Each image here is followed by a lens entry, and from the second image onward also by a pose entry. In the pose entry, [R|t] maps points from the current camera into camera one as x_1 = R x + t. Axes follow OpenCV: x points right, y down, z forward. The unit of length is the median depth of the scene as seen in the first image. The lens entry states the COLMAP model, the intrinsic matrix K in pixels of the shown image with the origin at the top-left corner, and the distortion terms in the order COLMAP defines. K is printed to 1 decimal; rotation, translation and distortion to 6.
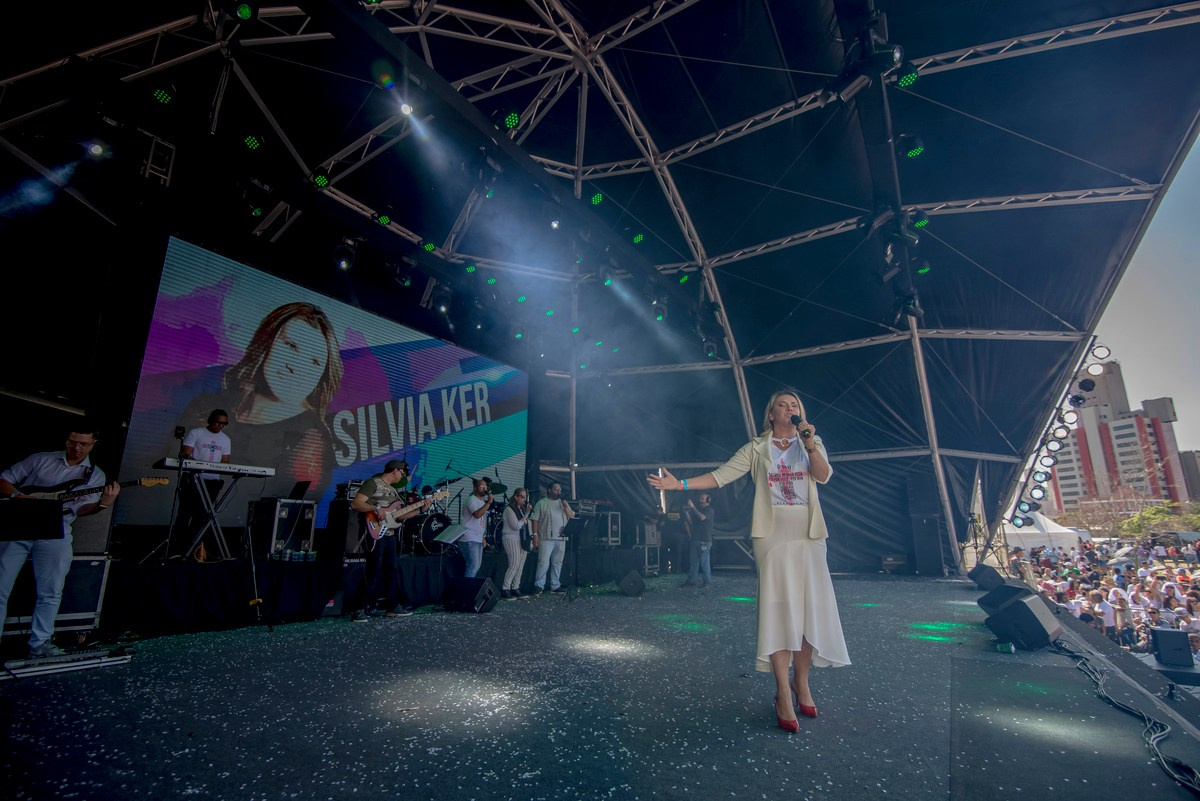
lens RADIAL K [[551.0, 0, 600.0], [0, 551.0, 400.5], [0, 0, 1]] dist [-0.015705, 0.000090]
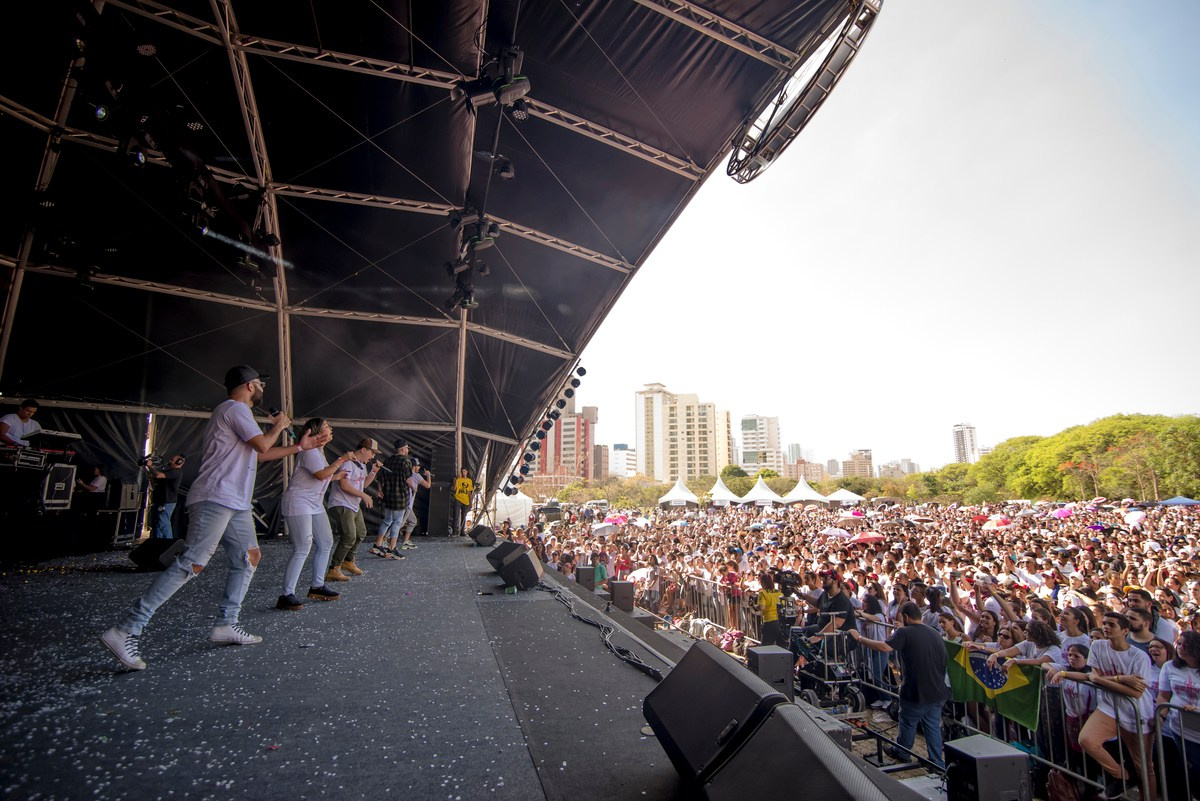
lens RADIAL K [[551.0, 0, 600.0], [0, 551.0, 400.5], [0, 0, 1]] dist [-0.015705, 0.000090]
pose [[0.670107, 0.137121, 0.729489, -0.045162], [-0.183922, 0.982814, -0.015789, -0.002442], [-0.719117, -0.123589, 0.683810, 0.004061]]
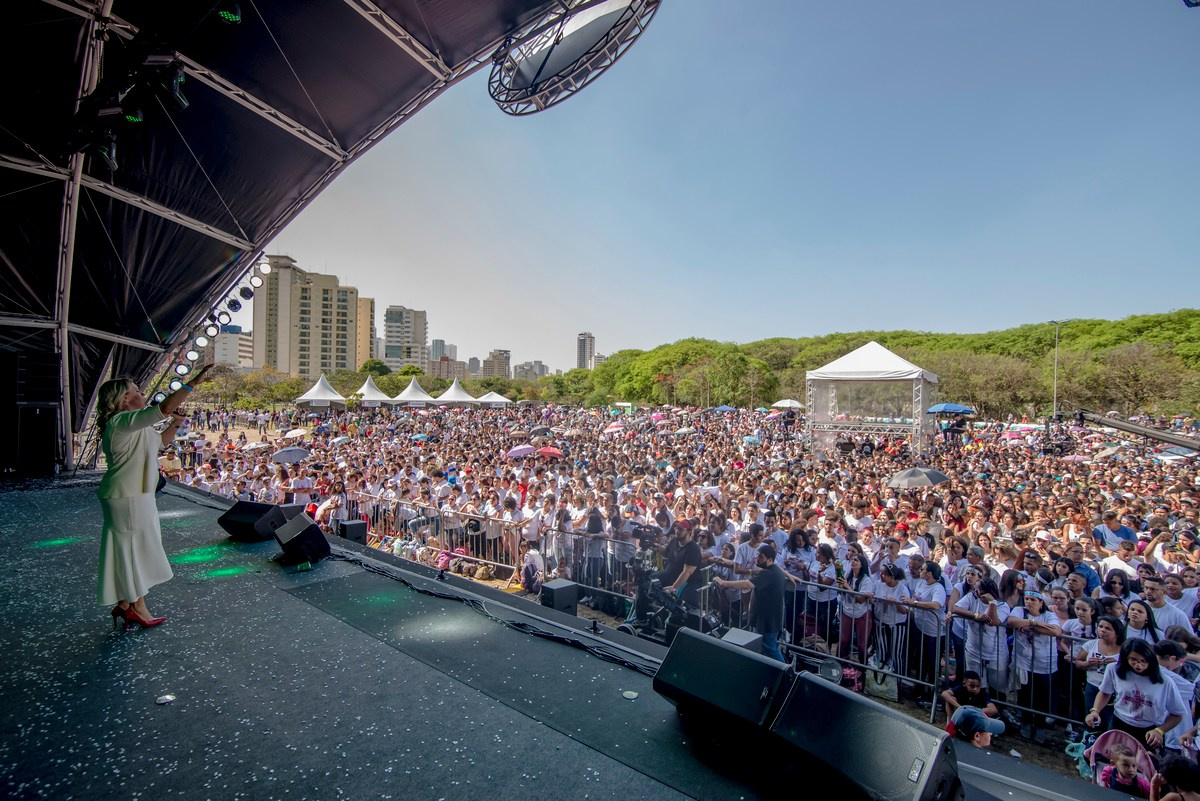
lens RADIAL K [[575.2, 0, 600.0], [0, 575.2, 400.5], [0, 0, 1]] dist [-0.017820, 0.000128]
pose [[0.115882, 0.002915, 0.993259, -0.142369], [-0.256835, 0.966074, 0.027129, -0.030810], [-0.959483, -0.258248, 0.112700, 0.120584]]
